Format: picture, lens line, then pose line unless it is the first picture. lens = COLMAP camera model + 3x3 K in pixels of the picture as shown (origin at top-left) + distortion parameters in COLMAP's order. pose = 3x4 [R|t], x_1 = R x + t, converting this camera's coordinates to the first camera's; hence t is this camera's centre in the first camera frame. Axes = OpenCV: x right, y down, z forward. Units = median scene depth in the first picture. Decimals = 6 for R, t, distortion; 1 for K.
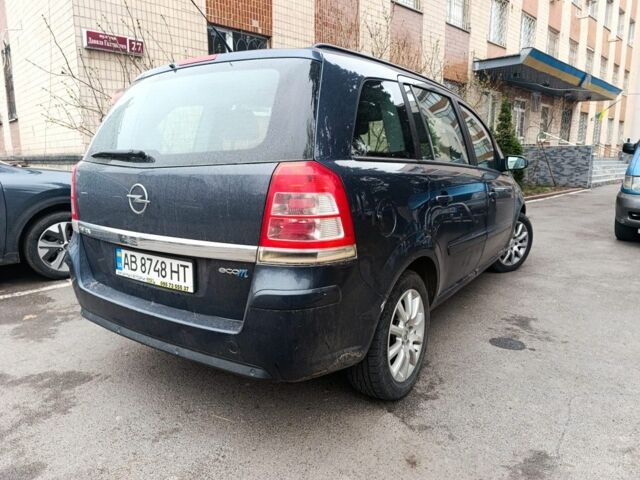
lens RADIAL K [[450.8, 0, 320.0], [0, 450.8, 240.0], [0, 0, 1]] dist [0.001735, 0.000086]
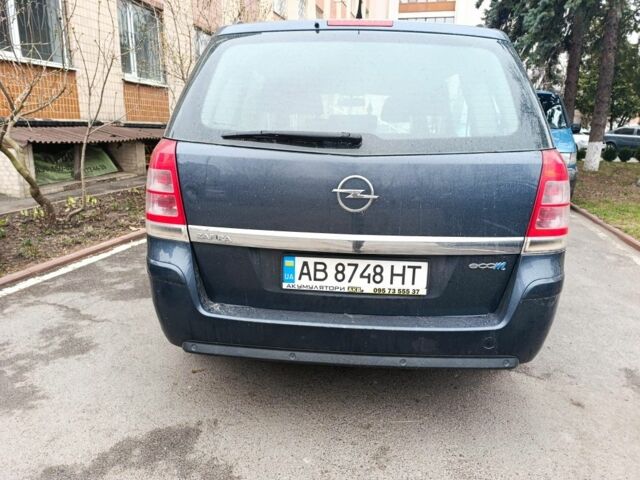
lens RADIAL K [[442.3, 0, 320.0], [0, 442.3, 240.0], [0, 0, 1]] dist [0.043696, -0.001087]
pose [[0.861196, -0.102421, 0.497847, -0.869417], [0.067937, 0.993893, 0.086953, -0.081937], [-0.503713, -0.041061, 0.862895, 0.331042]]
